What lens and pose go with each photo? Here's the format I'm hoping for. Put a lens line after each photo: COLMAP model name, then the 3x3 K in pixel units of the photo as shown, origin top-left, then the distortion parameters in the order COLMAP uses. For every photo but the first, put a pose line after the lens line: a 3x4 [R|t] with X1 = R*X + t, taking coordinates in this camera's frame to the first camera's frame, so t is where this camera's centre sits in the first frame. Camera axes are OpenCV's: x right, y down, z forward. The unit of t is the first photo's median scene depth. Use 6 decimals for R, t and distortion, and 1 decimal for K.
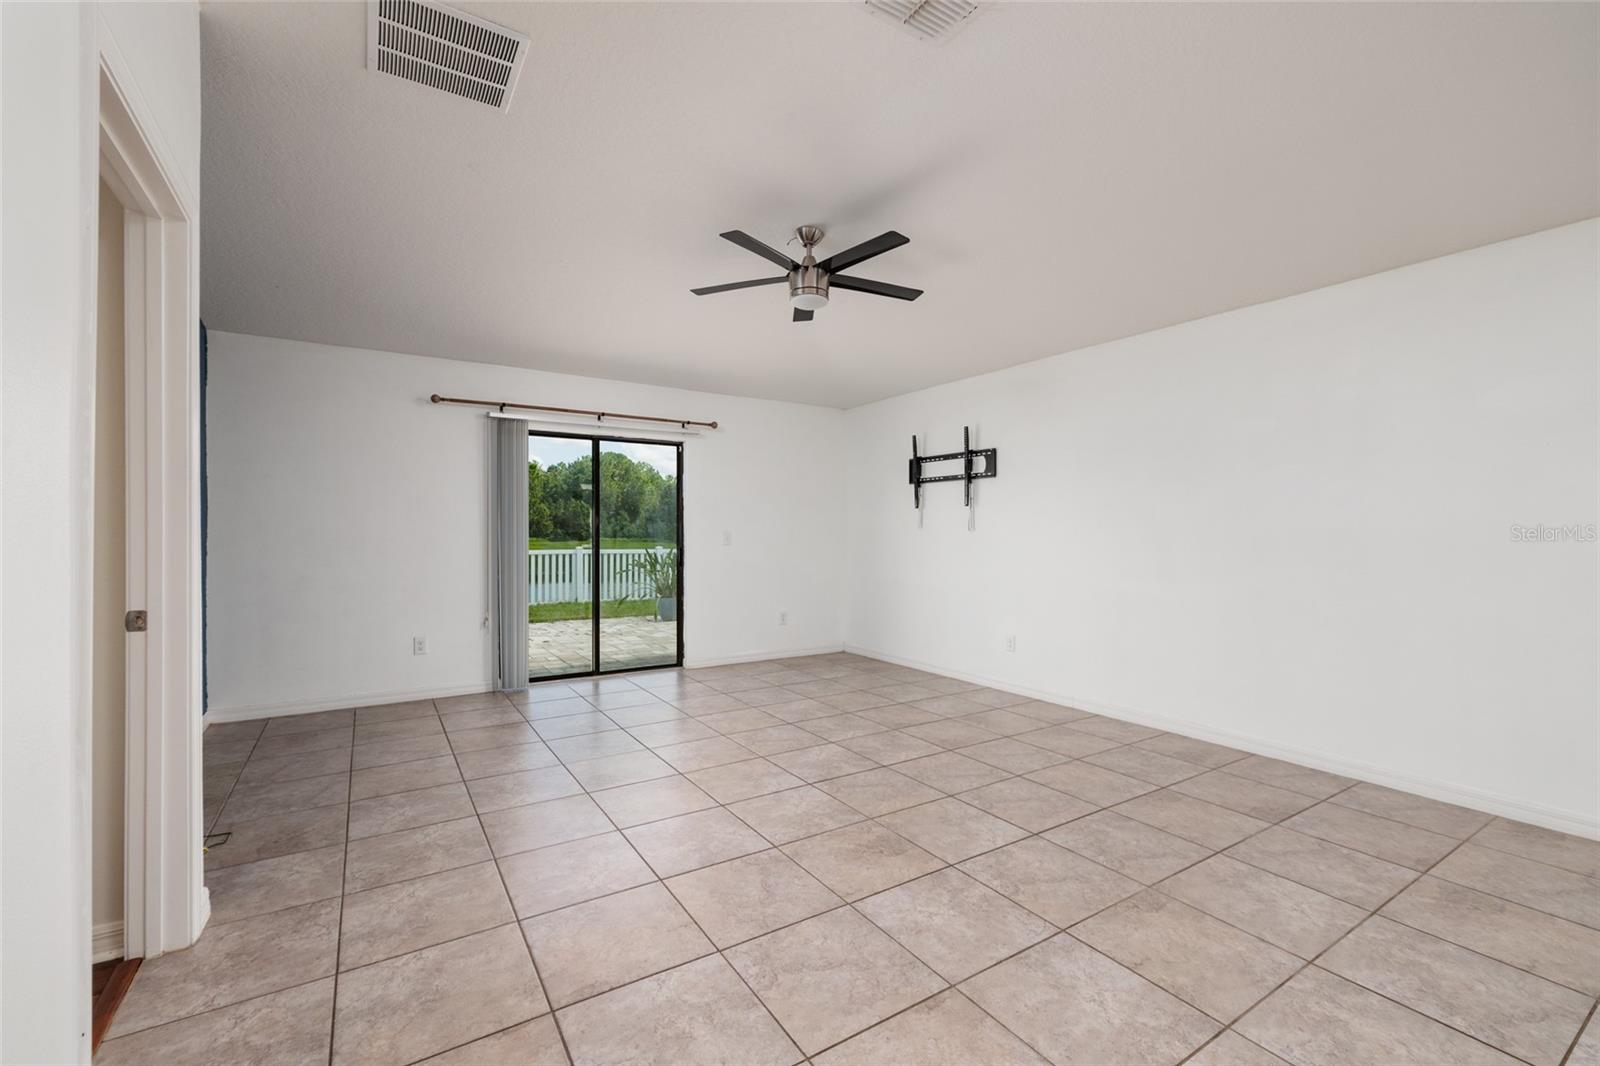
lens RADIAL K [[671.7, 0, 806.6], [0, 671.7, 540.6], [0, 0, 1]] dist [0.000613, 0.001308]
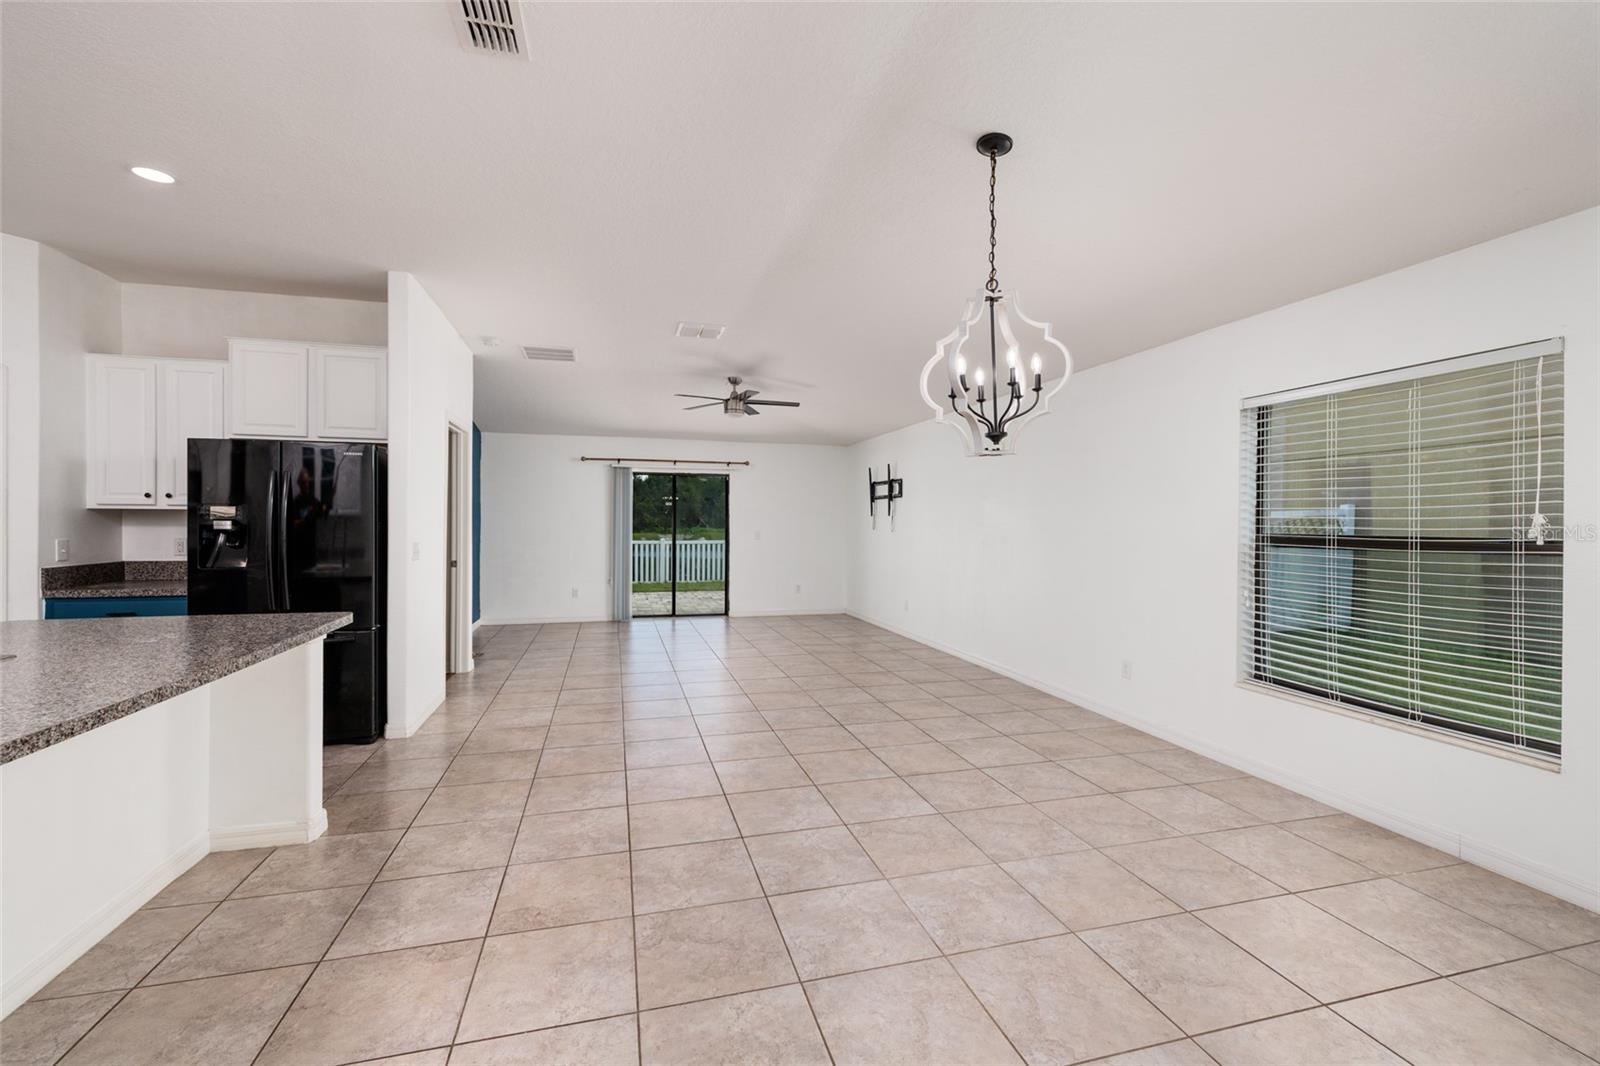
lens RADIAL K [[671.7, 0, 788.0], [0, 671.7, 528.5], [0, 0, 1]] dist [0.000613, 0.001308]
pose [[0.946914, 0.007829, -0.321393, 0.514159], [-0.009055, 0.999956, -0.002320, -0.018450], [0.321361, 0.005107, 0.946943, -0.508560]]
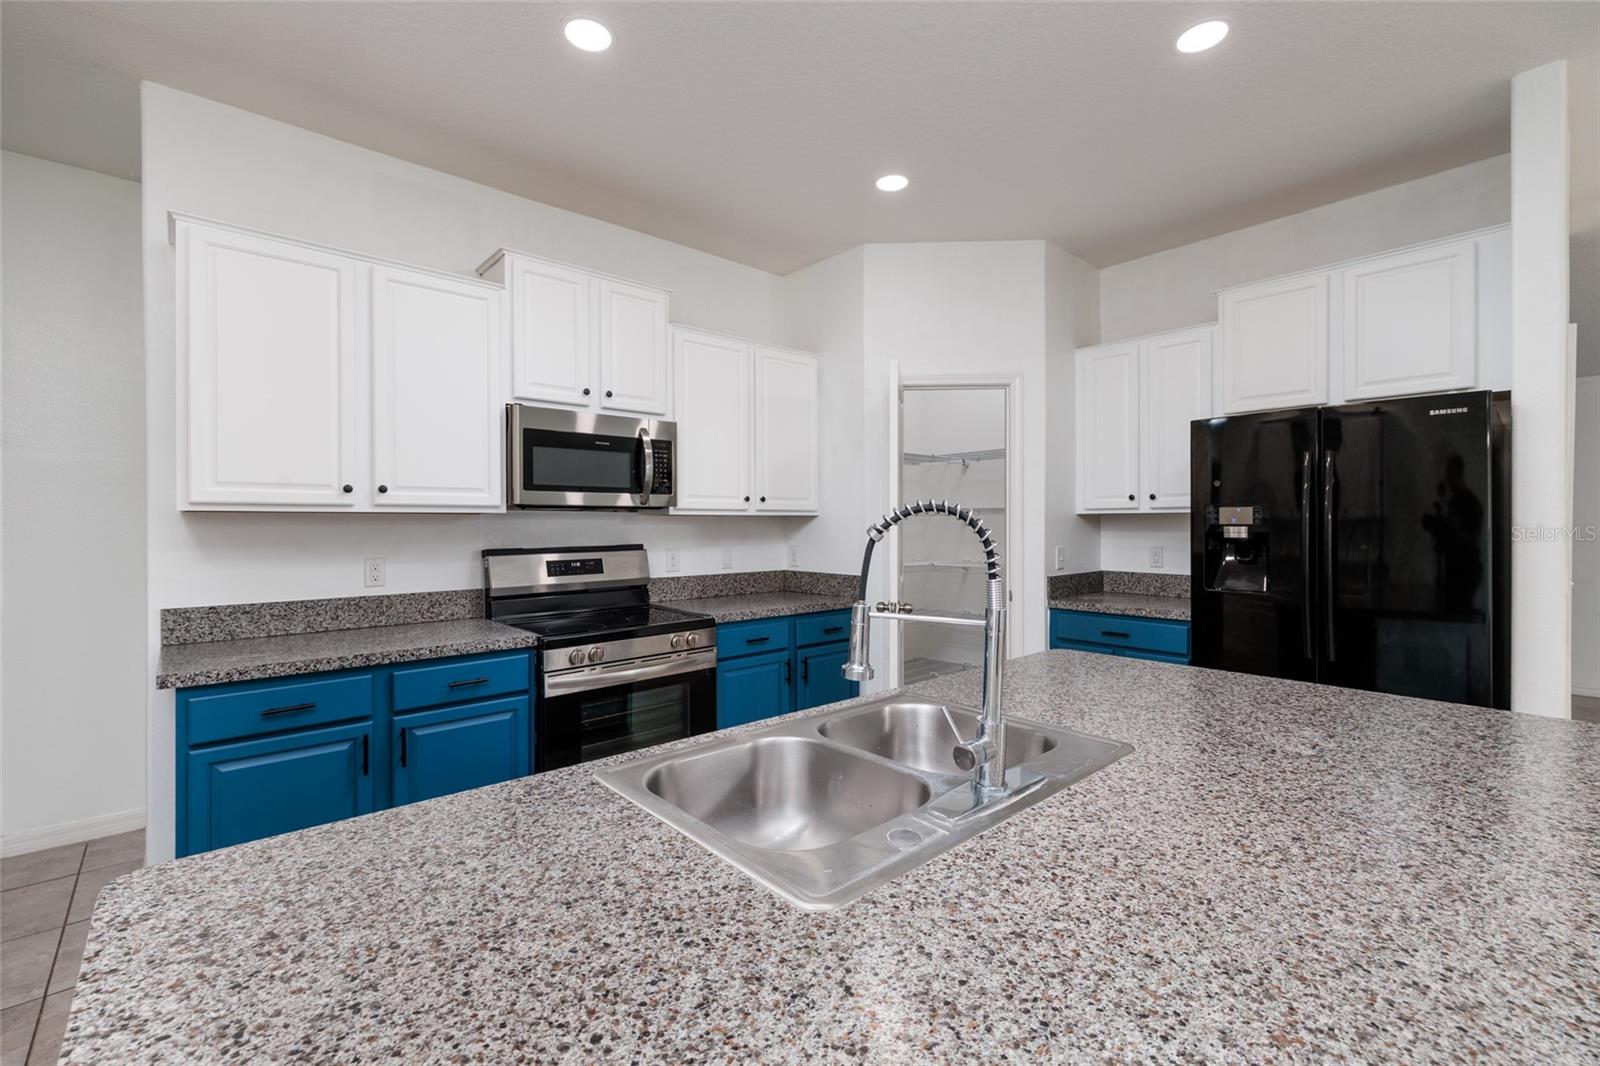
lens RADIAL K [[689.3, 0, 802.3], [0, 689.3, 529.4], [0, 0, 1]] dist [0.005633, -0.001616]
pose [[0.154770, 0.005698, -0.987934, 0.200134], [-0.009197, 0.999948, 0.004326, -0.019757], [0.987908, 0.008416, 0.154815, -0.445882]]
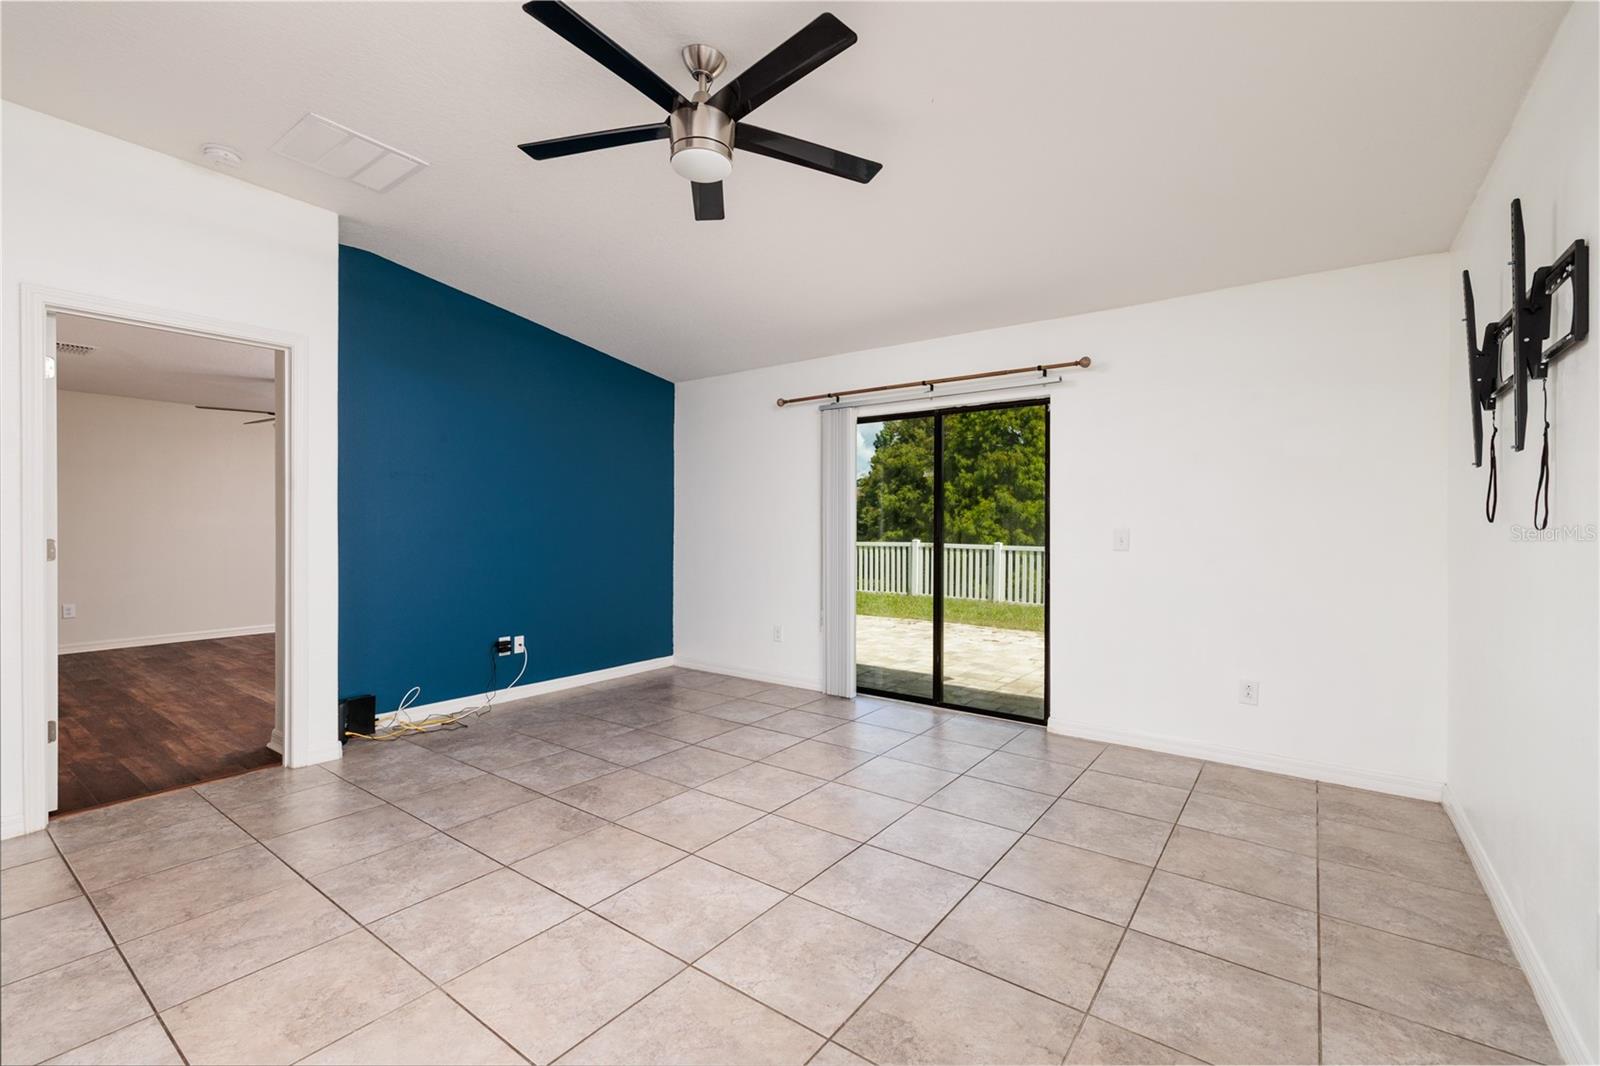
lens RADIAL K [[689.3, 0, 784.9], [0, 689.3, 546.2], [0, 0, 1]] dist [0.005633, -0.001616]
pose [[0.344141, 0.027643, -0.938511, 0.415720], [-0.012608, 0.999612, 0.024820, -0.010960], [0.938833, 0.003291, 0.344356, 0.555641]]
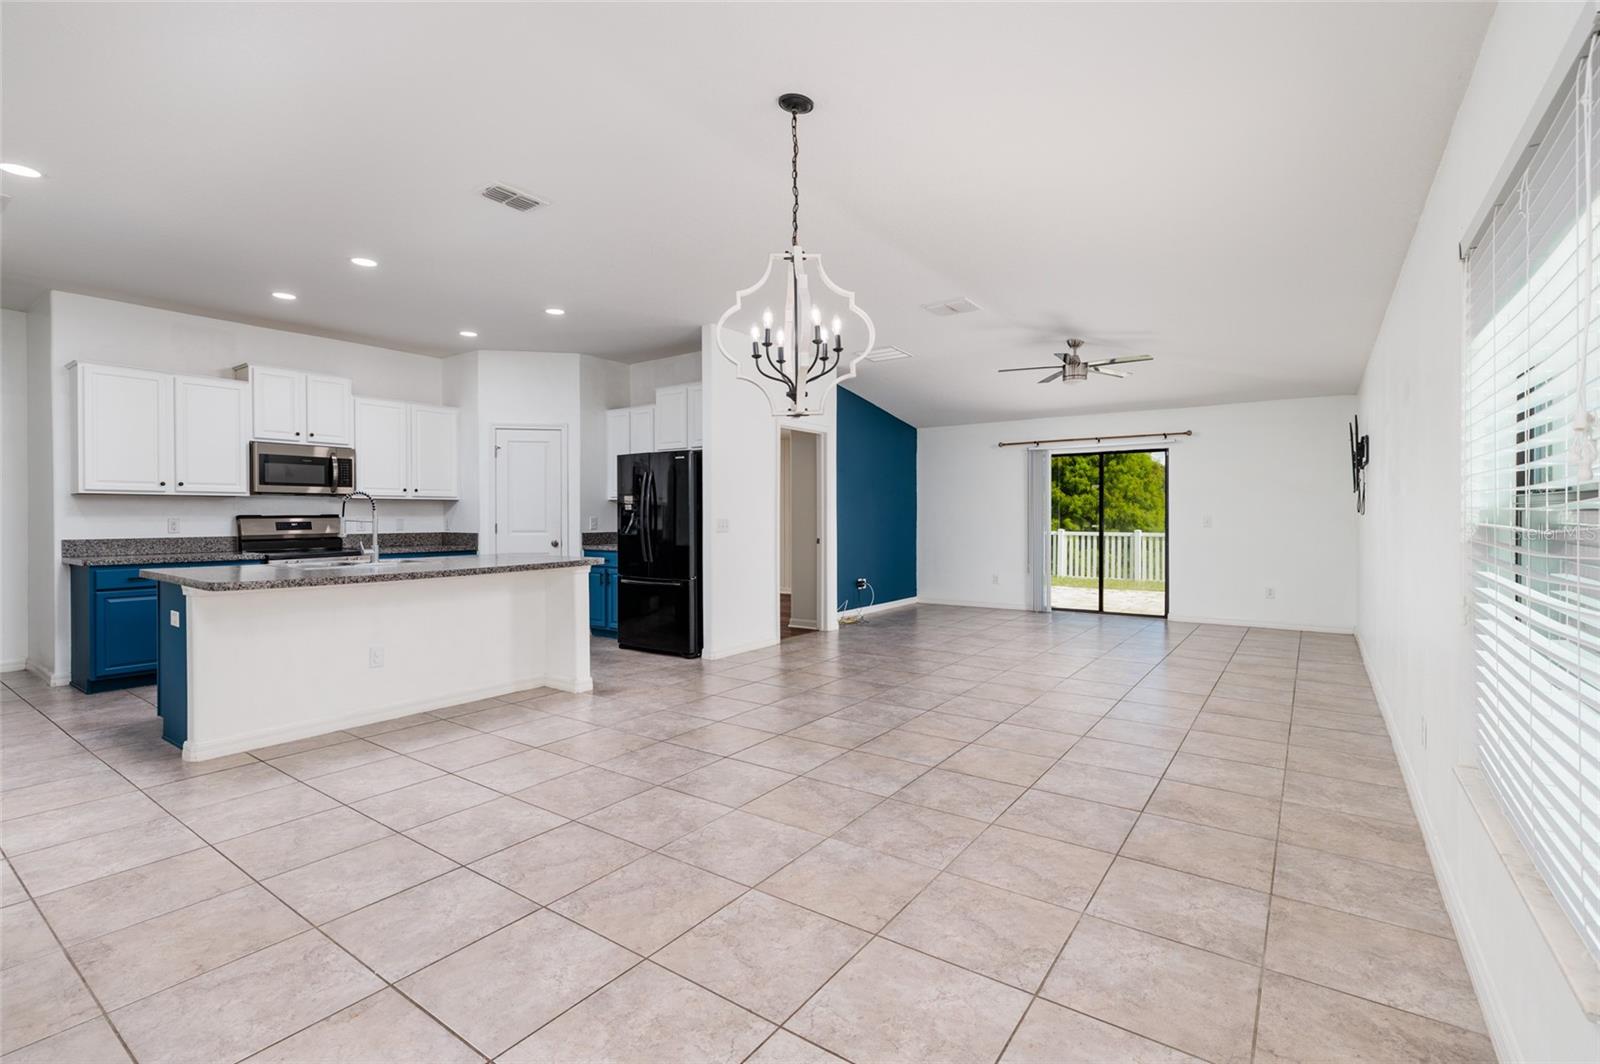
lens RADIAL K [[712.5, 0, 791.9], [0, 712.5, 524.1], [0, 0, 1]] dist [-0.005335, 0.000708]
pose [[0.356757, 0.008044, -0.934162, 0.953711], [-0.009850, 0.999940, 0.004849, 0.001562], [0.934145, 0.007472, 0.356815, -0.201005]]
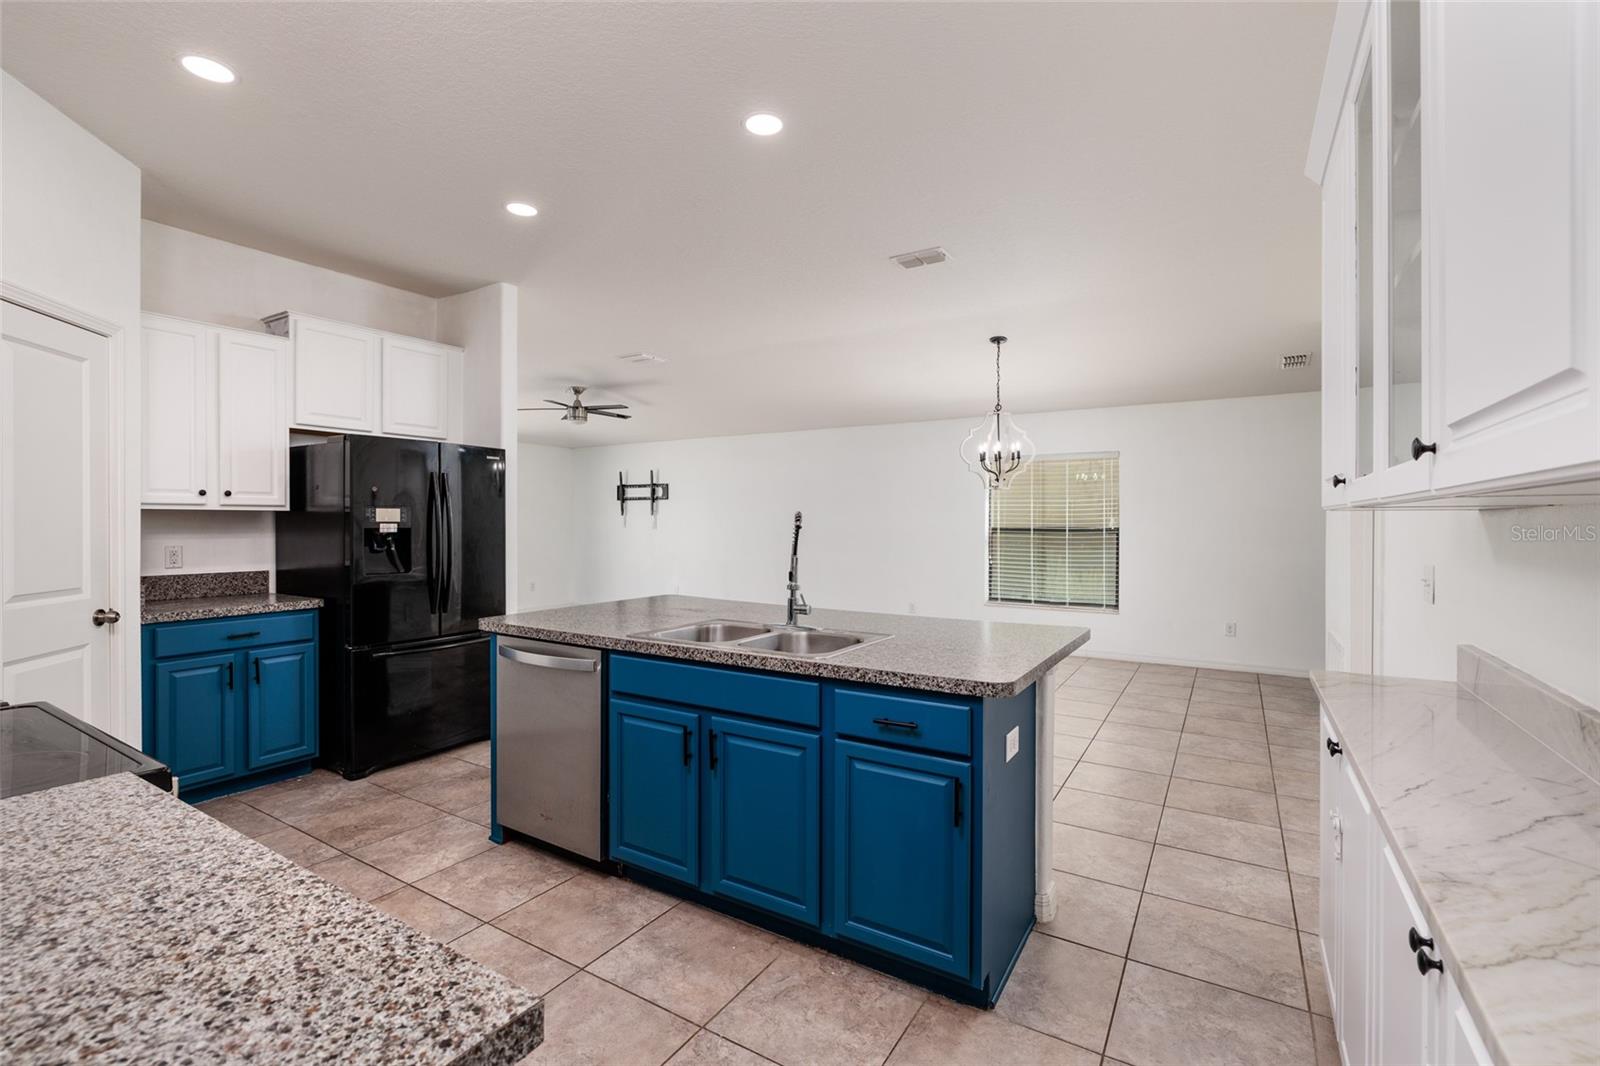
lens RADIAL K [[712.5, 0, 790.9], [0, 712.5, 530.0], [0, 0, 1]] dist [-0.005335, 0.000708]
pose [[0.908050, -0.004142, 0.418841, -0.212342], [0.003353, 0.999991, 0.002622, -0.016970], [-0.418848, -0.000976, 0.908056, -0.842333]]
